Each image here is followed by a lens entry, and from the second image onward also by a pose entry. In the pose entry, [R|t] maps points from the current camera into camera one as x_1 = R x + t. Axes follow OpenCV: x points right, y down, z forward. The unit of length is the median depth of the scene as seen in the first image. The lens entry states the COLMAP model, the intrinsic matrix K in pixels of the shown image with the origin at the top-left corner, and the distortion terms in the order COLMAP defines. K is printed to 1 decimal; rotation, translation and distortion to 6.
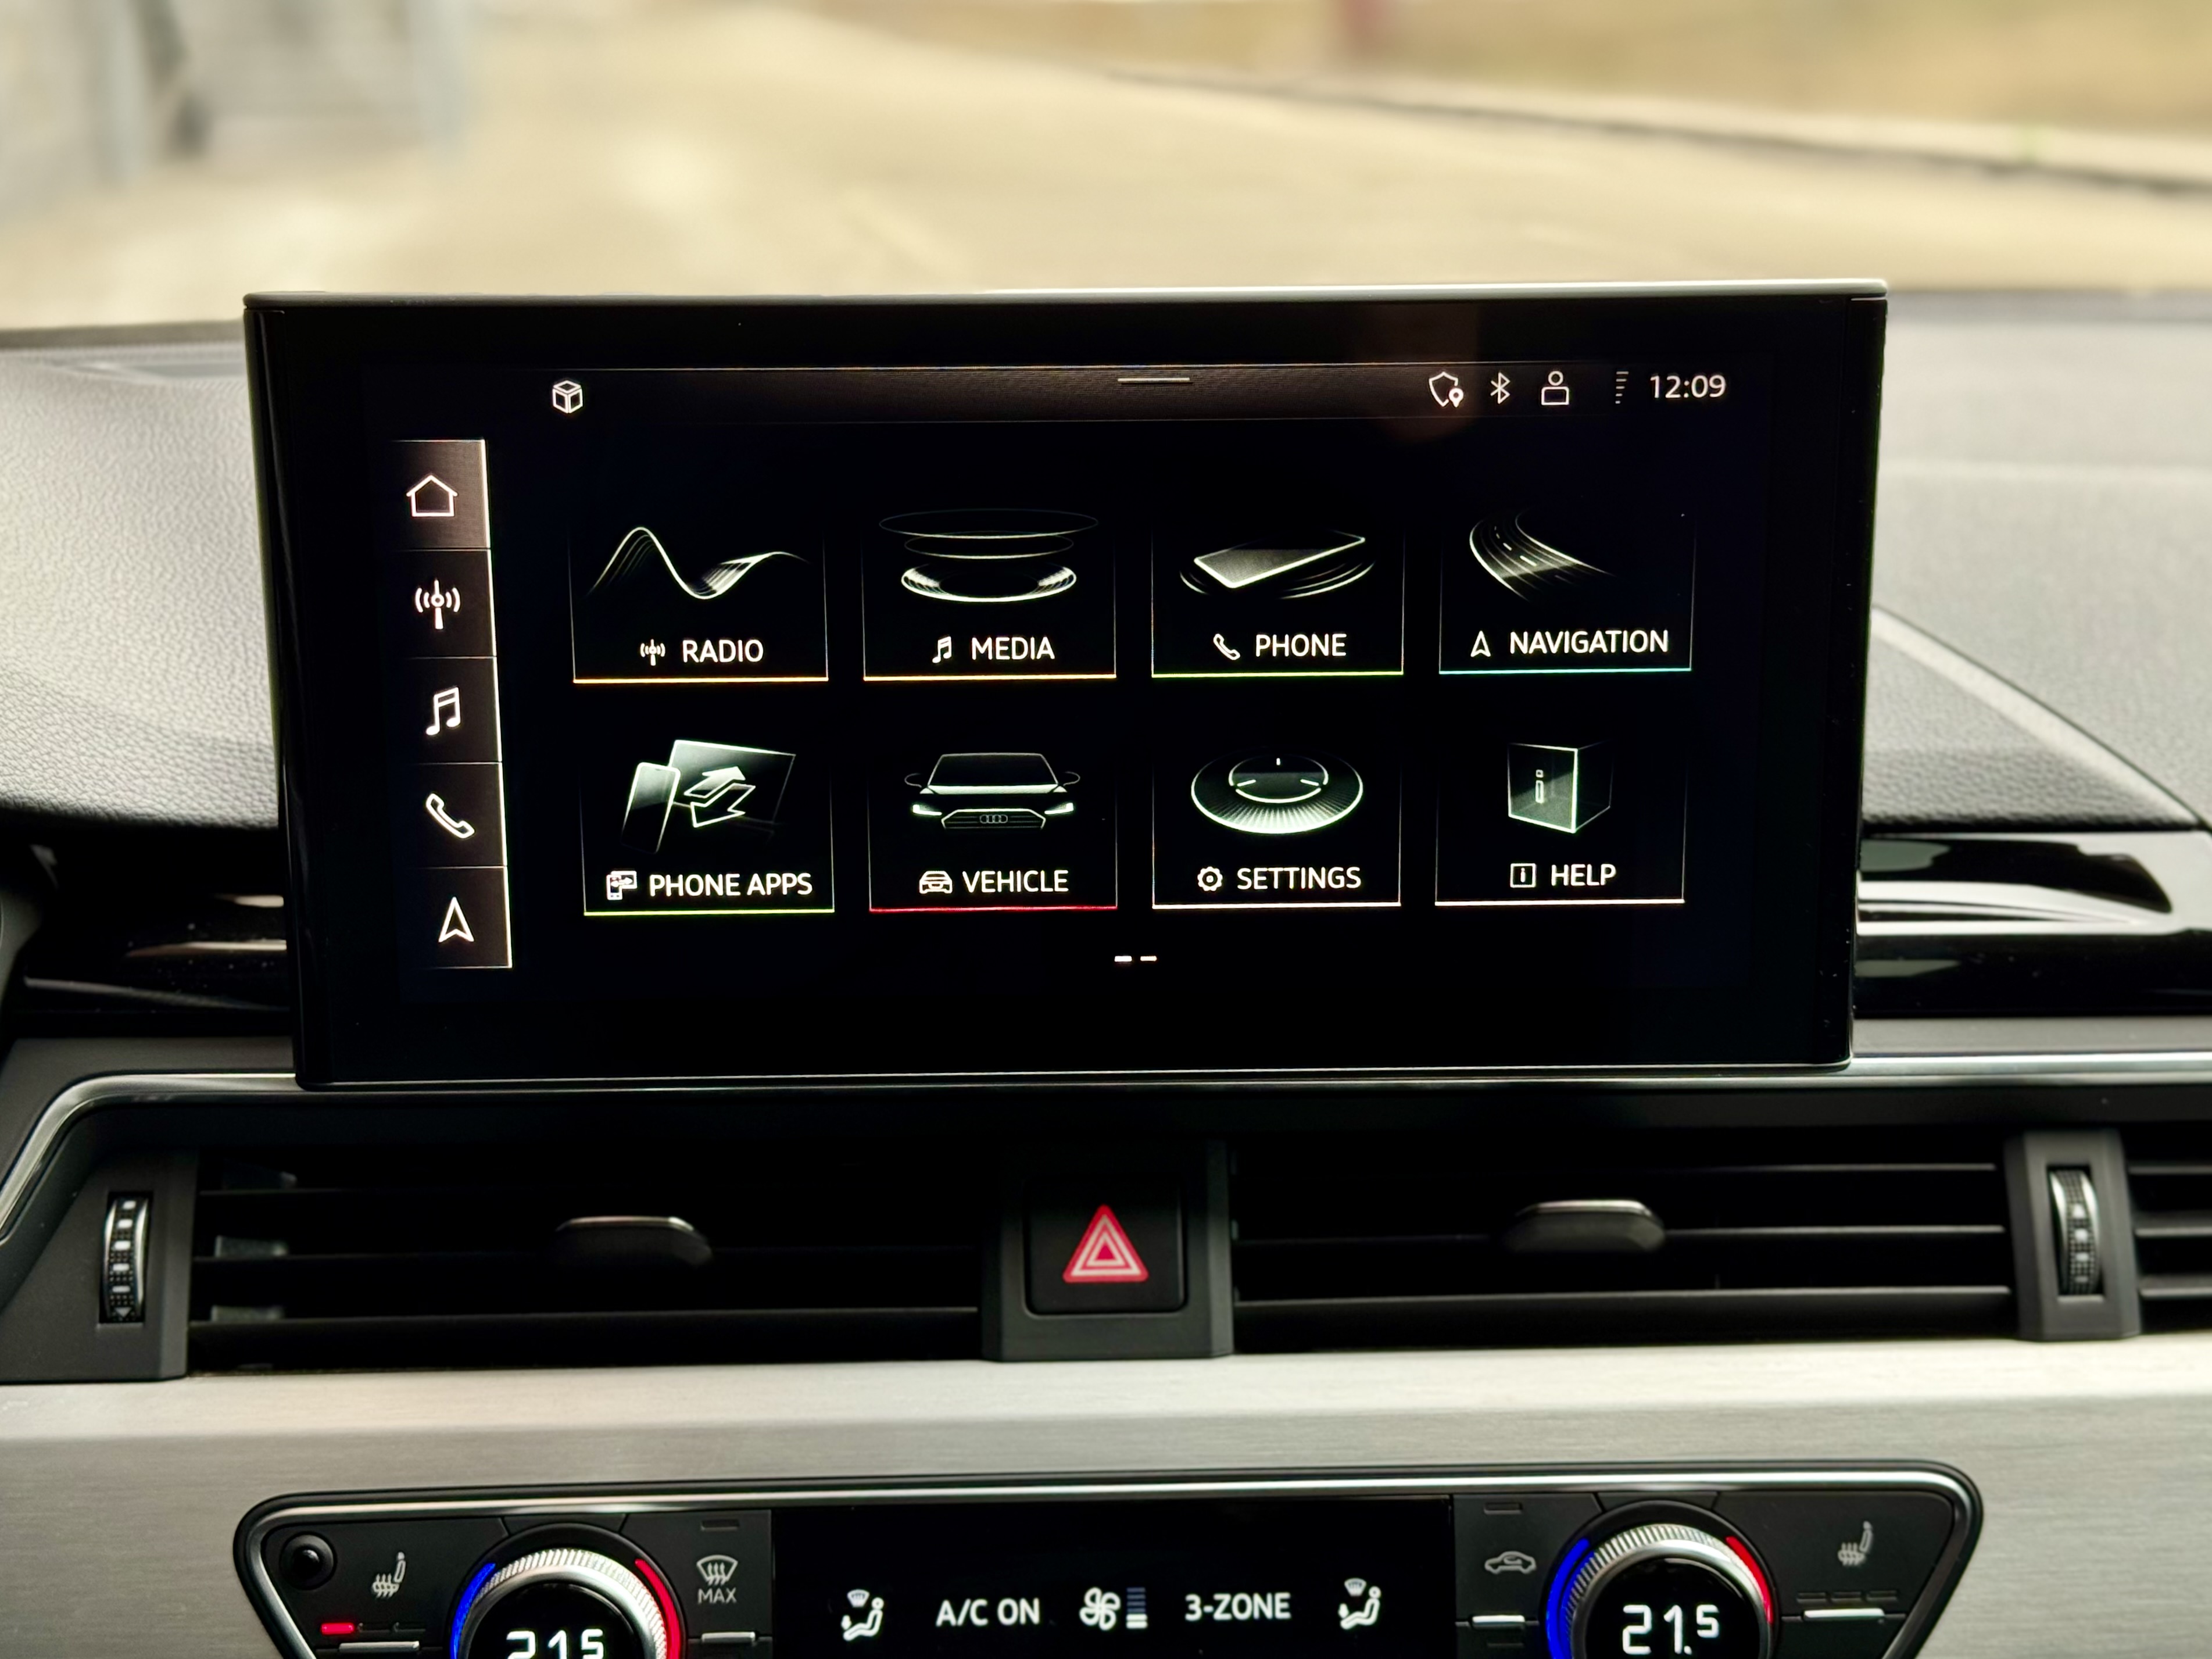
lens RADIAL K [[3210.9, 0, 1106.0], [0, 3210.9, 829.5], [0, 0, 1]] dist [0.131364, 0.006558]
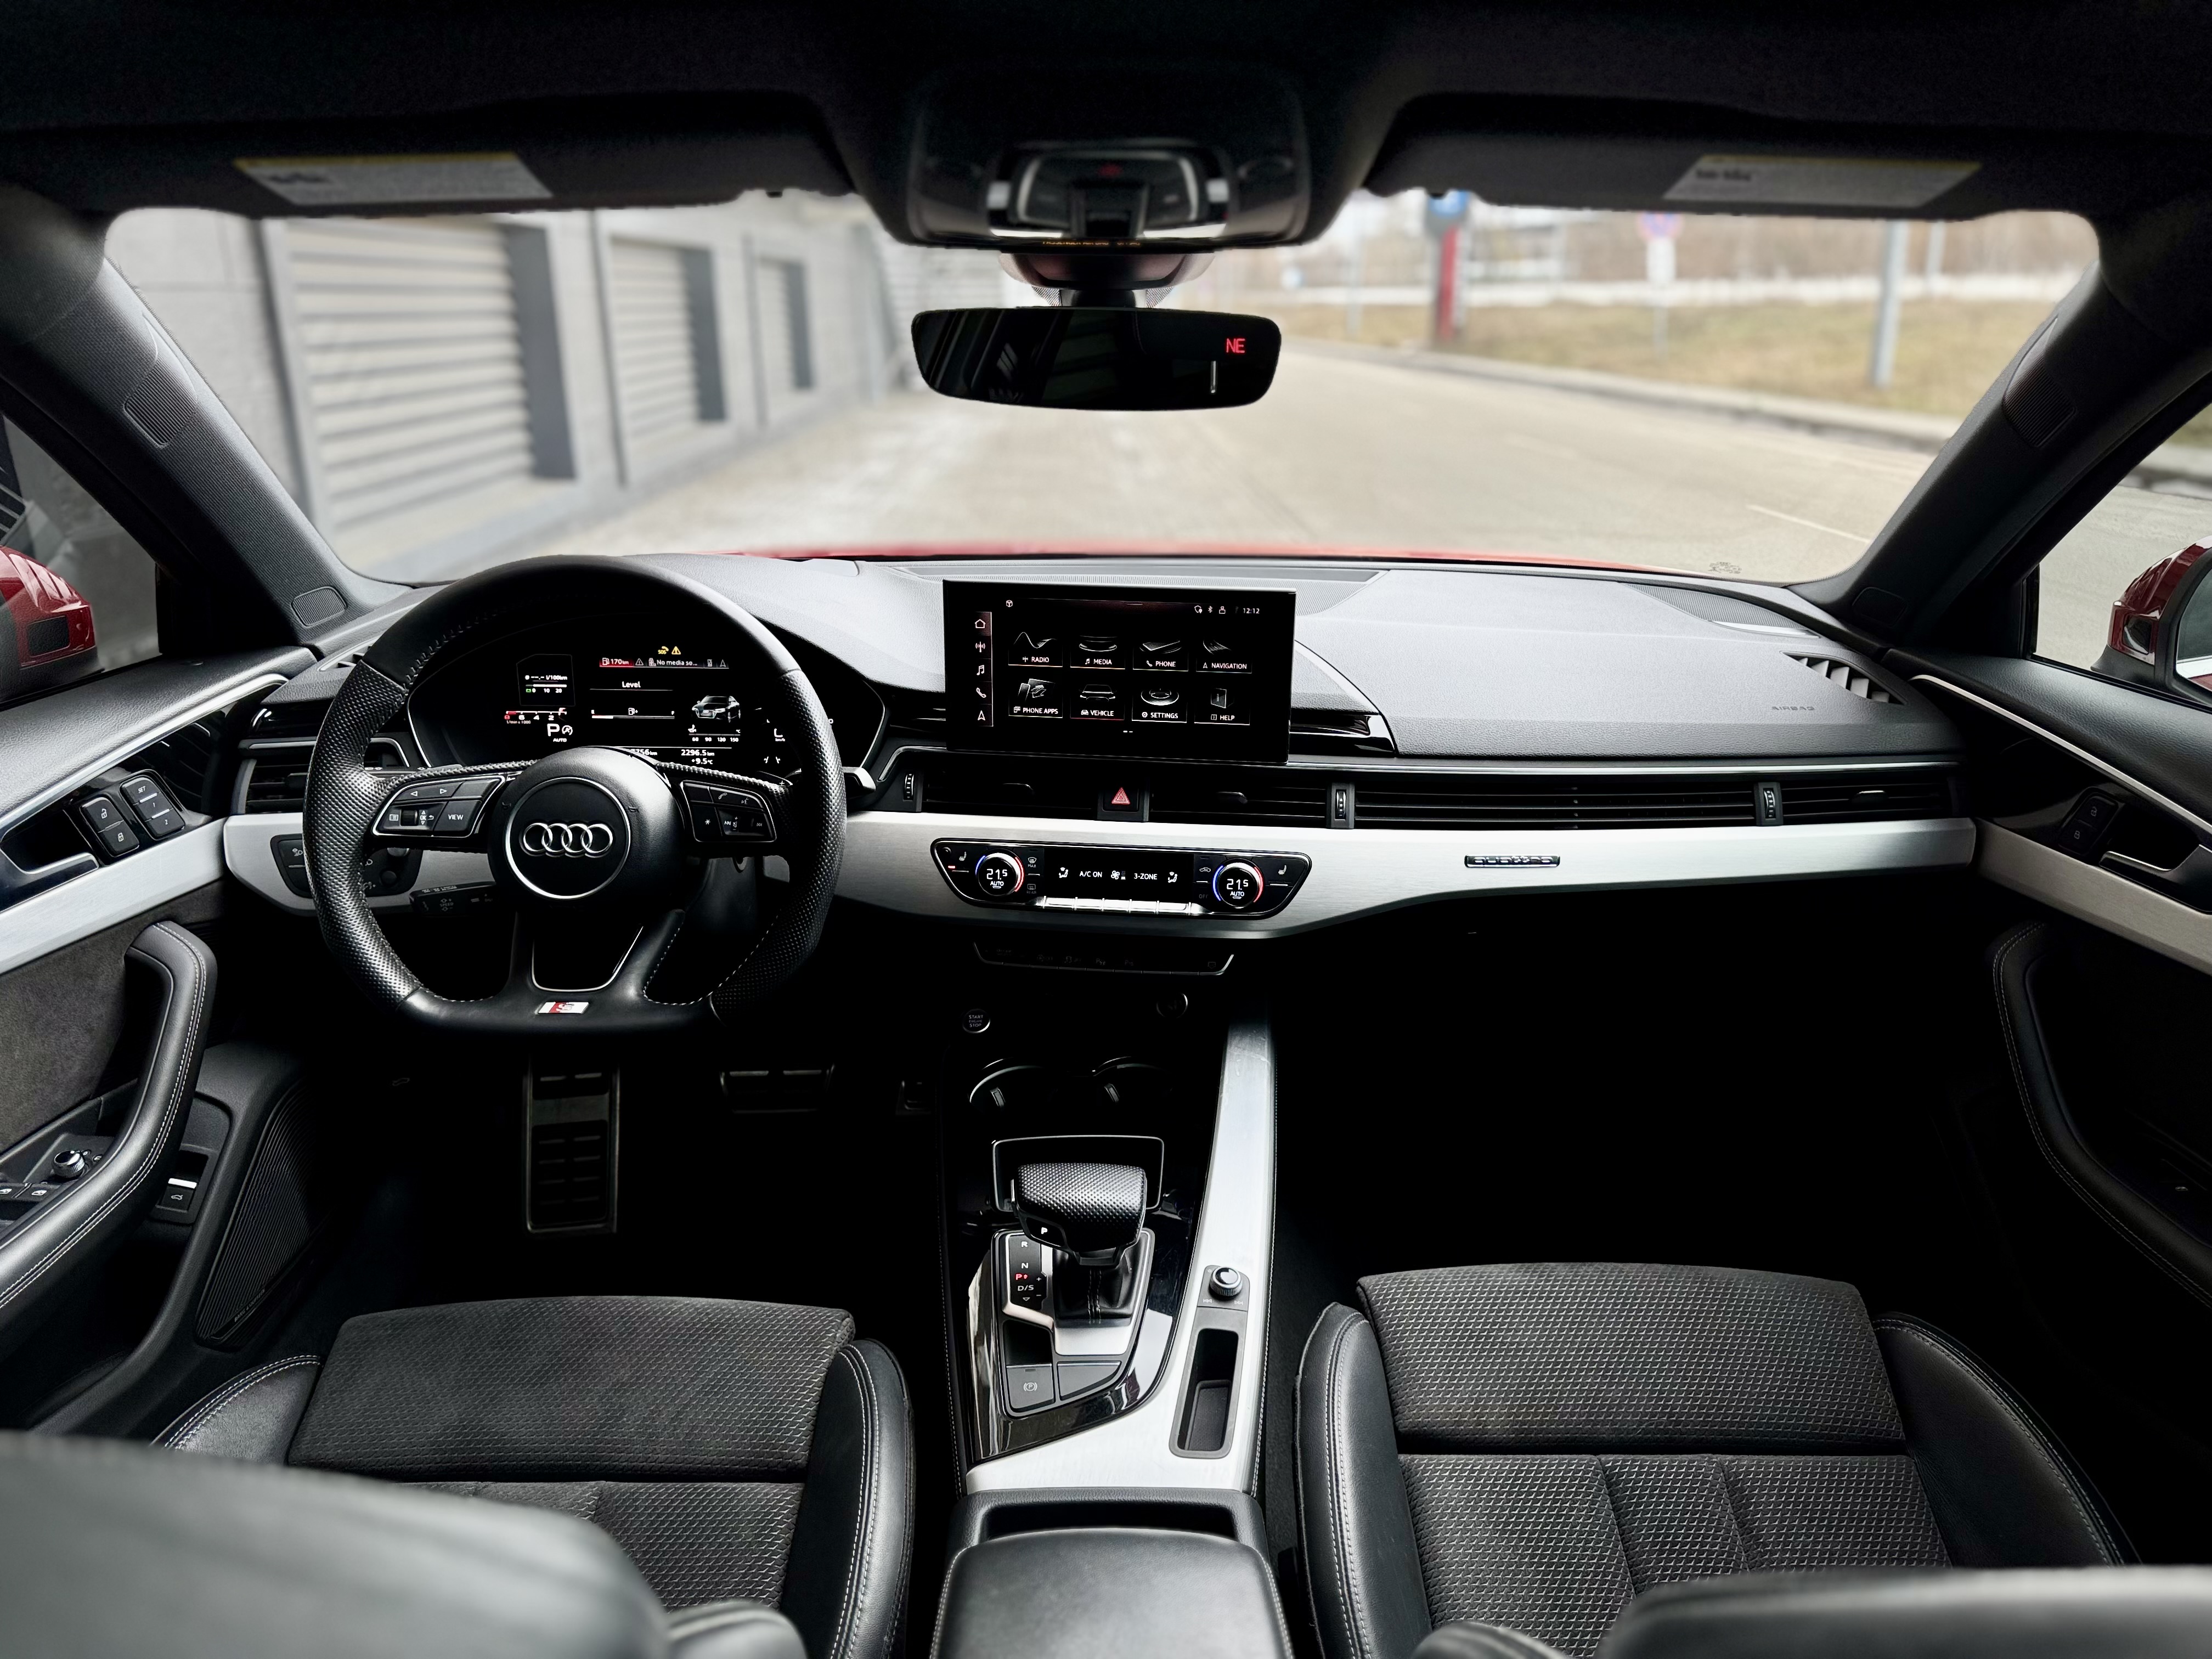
lens RADIAL K [[1529.5, 0, 1106.0], [0, 1529.5, 829.5], [0, 0, 1]] dist [-0.000919, -0.002722]
pose [[0.990212, 0.058663, -0.126646, 0.259195], [-0.048146, 0.995254, 0.084567, -0.002961], [0.131006, -0.077641, 0.988337, -1.141377]]
